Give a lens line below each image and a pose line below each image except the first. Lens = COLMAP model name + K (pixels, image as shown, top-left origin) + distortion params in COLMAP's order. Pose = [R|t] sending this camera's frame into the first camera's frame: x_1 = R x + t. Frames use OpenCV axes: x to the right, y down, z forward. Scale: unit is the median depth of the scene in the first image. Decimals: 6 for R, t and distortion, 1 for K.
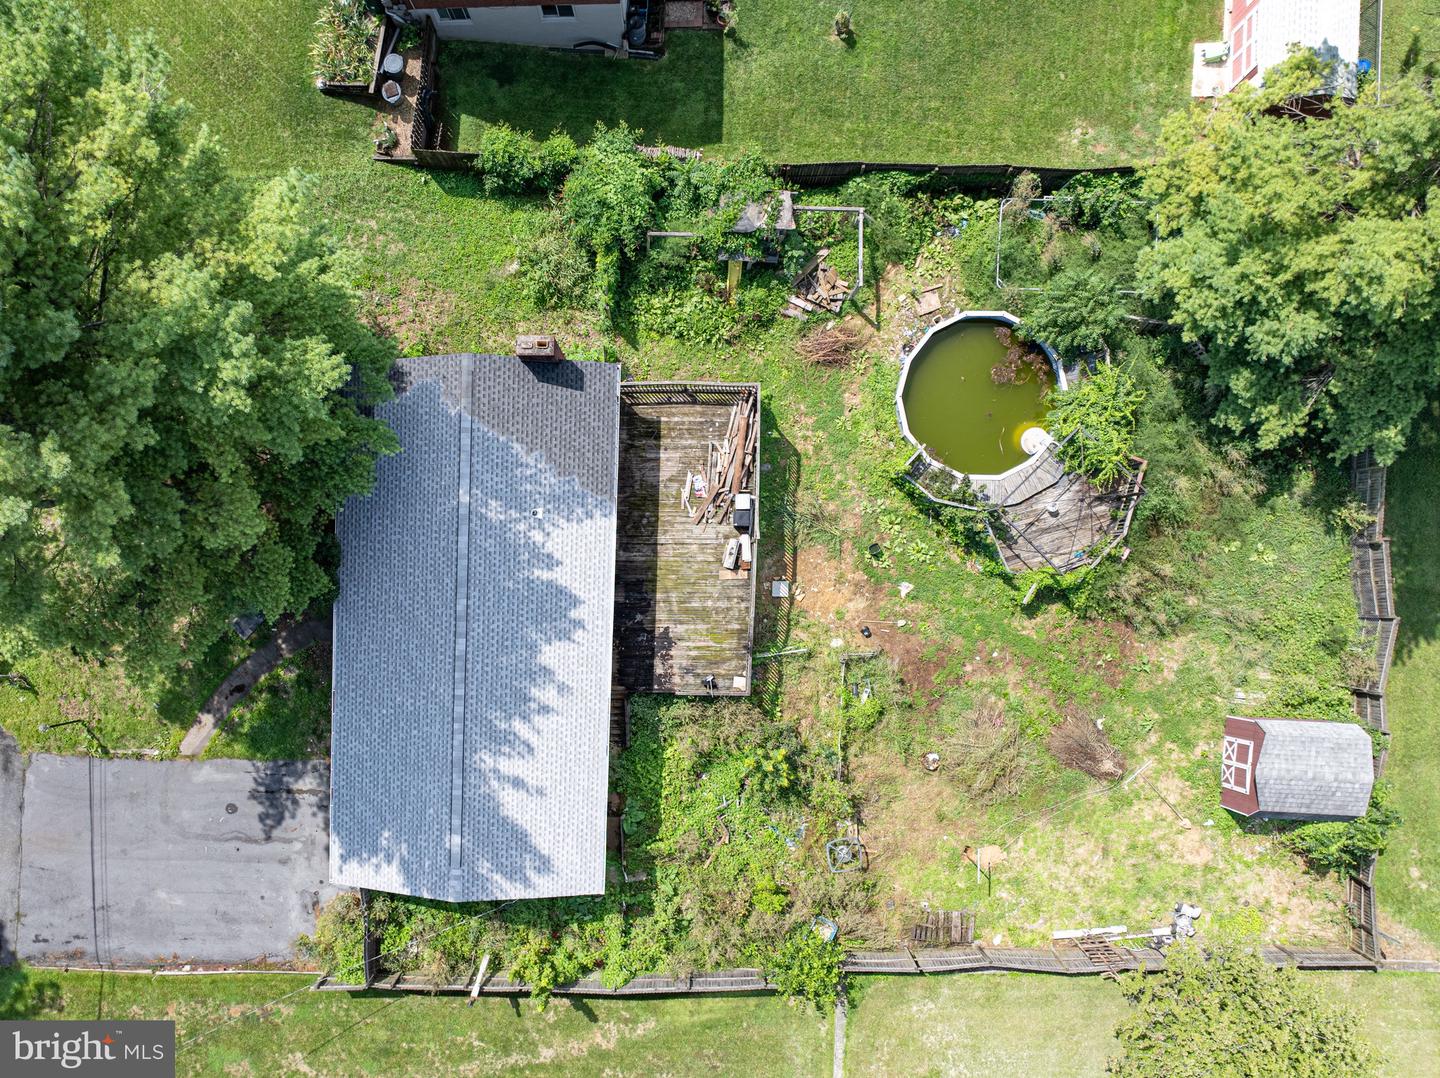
lens RADIAL K [[1021.5, 0, 605.1], [0, 1021.5, 538.9], [0, 0, 1]] dist [-0.022427, -0.001456]
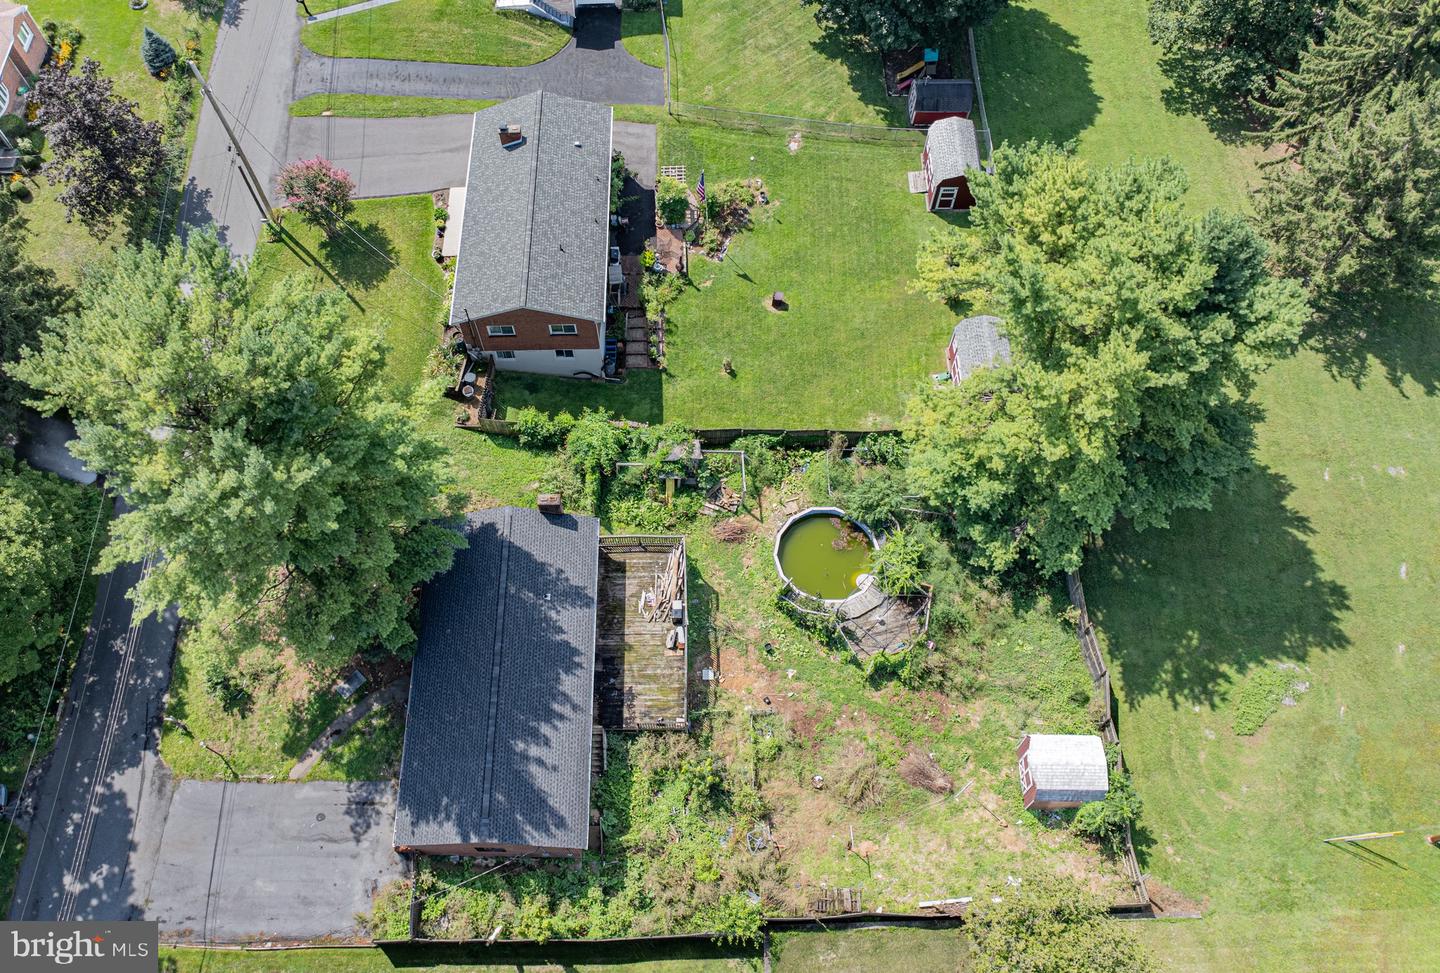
lens RADIAL K [[1062.5, 0, 670.5], [0, 1062.5, 487.9], [0, 0, 1]] dist [0.055889, -0.089294]
pose [[0.998542, -0.008393, 0.053330, 0.036591], [0.033465, 0.871379, -0.489468, 0.592331], [-0.042362, 0.490539, 0.870389, -0.509168]]
